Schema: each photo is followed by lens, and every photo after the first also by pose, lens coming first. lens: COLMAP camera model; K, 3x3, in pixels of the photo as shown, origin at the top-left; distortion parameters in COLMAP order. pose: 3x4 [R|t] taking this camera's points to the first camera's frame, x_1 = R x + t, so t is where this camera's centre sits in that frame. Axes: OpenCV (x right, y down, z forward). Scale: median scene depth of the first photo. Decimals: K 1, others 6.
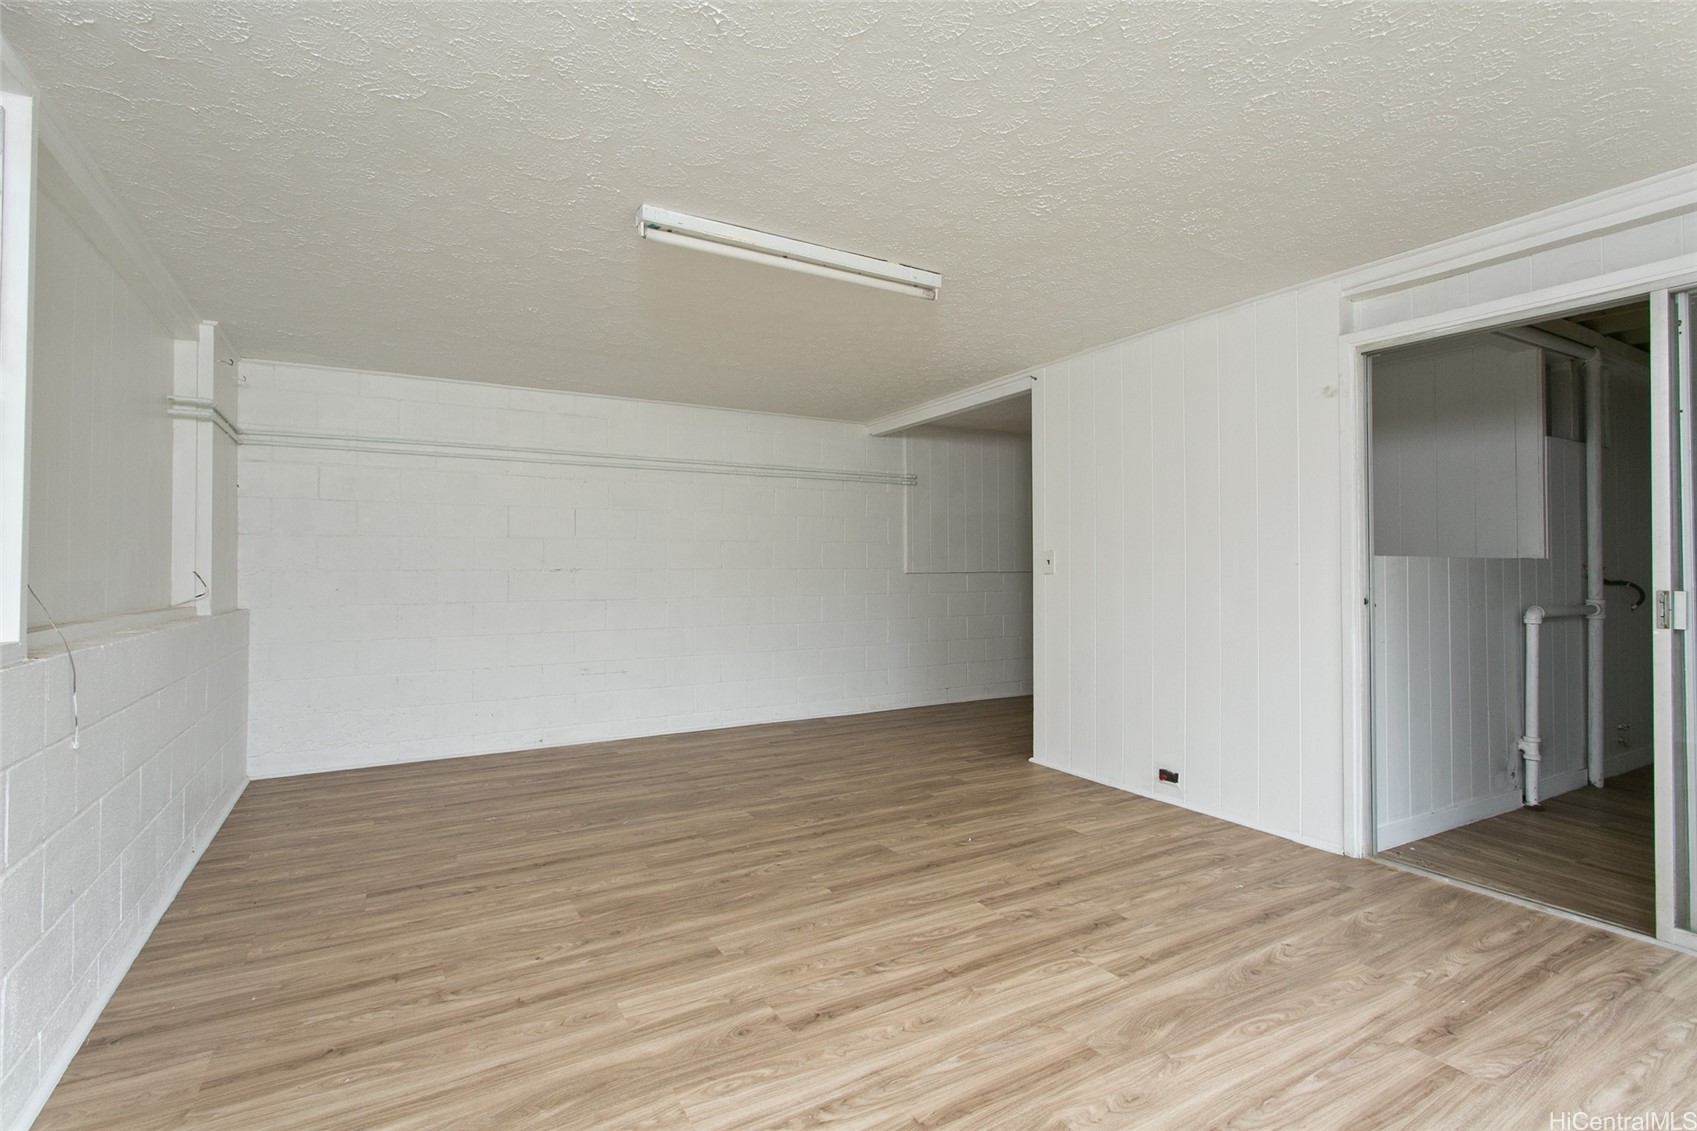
lens RADIAL K [[800.7, 0, 849.9], [0, 800.7, 559.1], [0, 0, 1]] dist [0.001280, -0.000621]
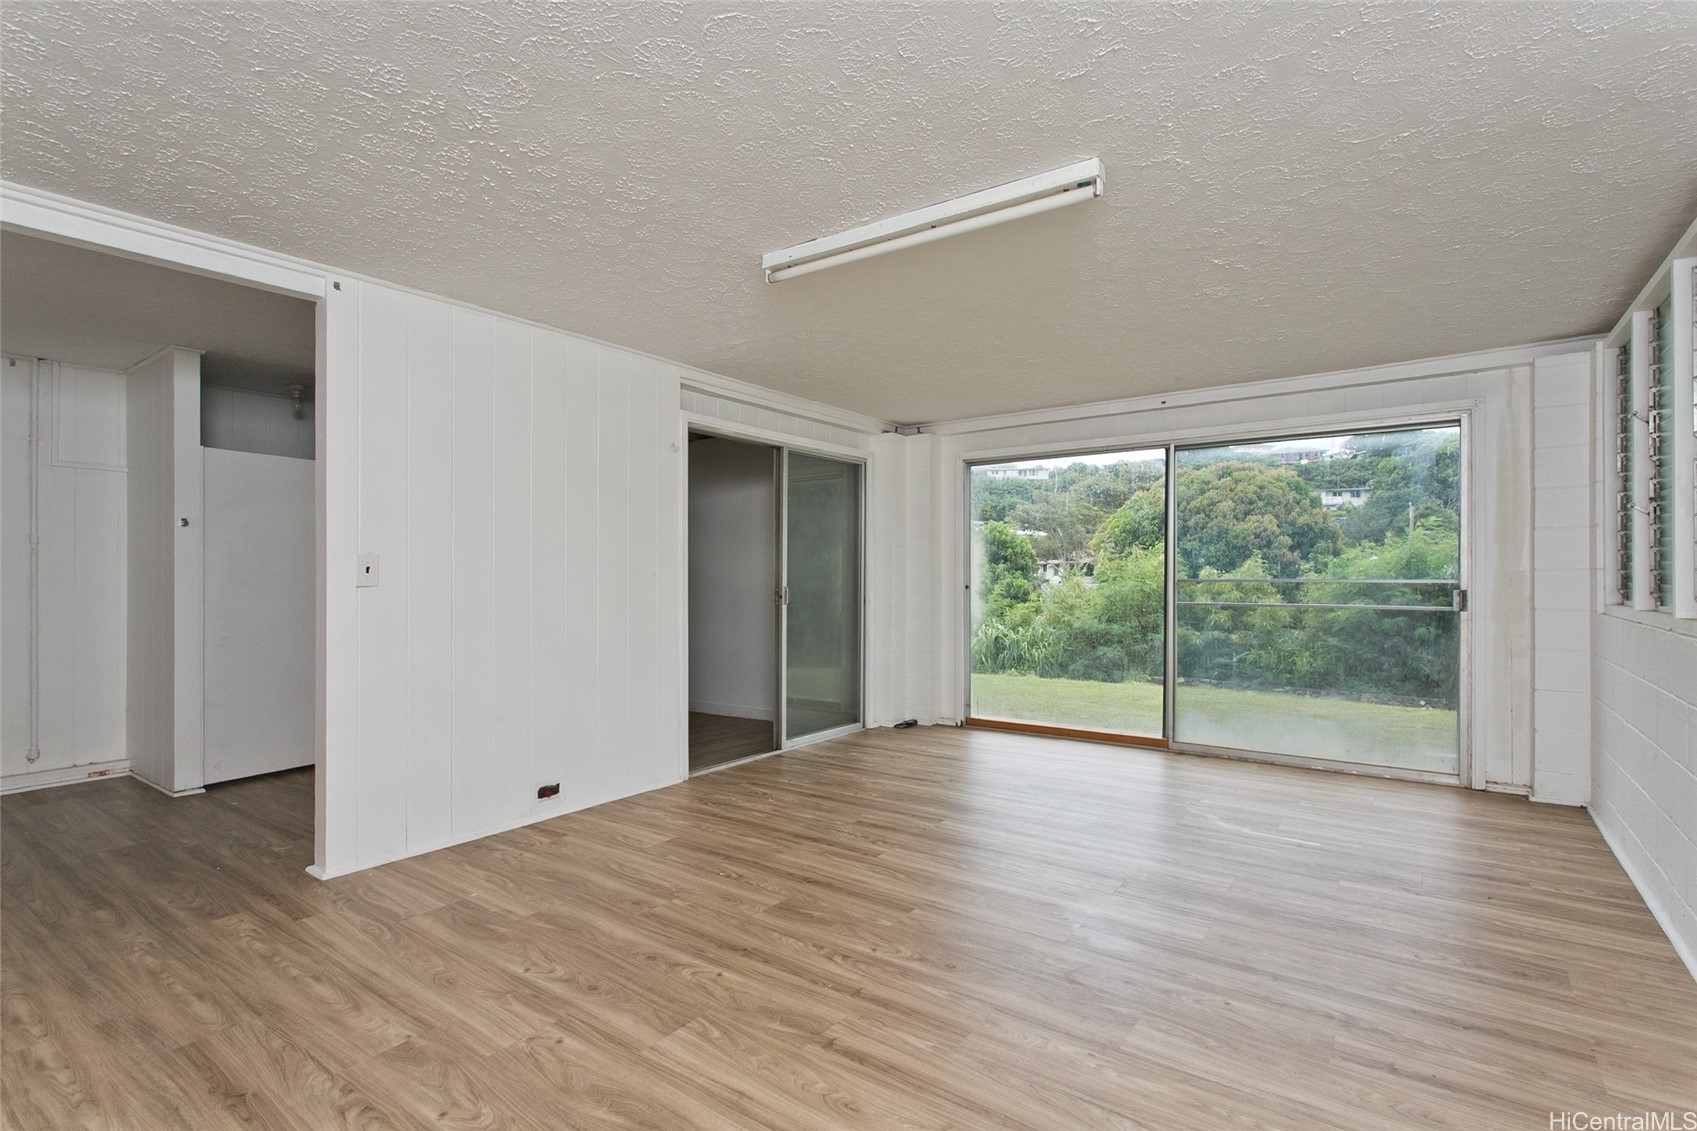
lens RADIAL K [[793.5, 0, 839.7], [0, 793.5, 558.8], [0, 0, 1]] dist [-0.001070, 0.001582]
pose [[-0.387946, 0.022973, 0.921396, -0.822938], [-0.006061, 0.999604, -0.027475, 0.018970], [-0.921662, -0.016243, -0.387653, 1.370449]]
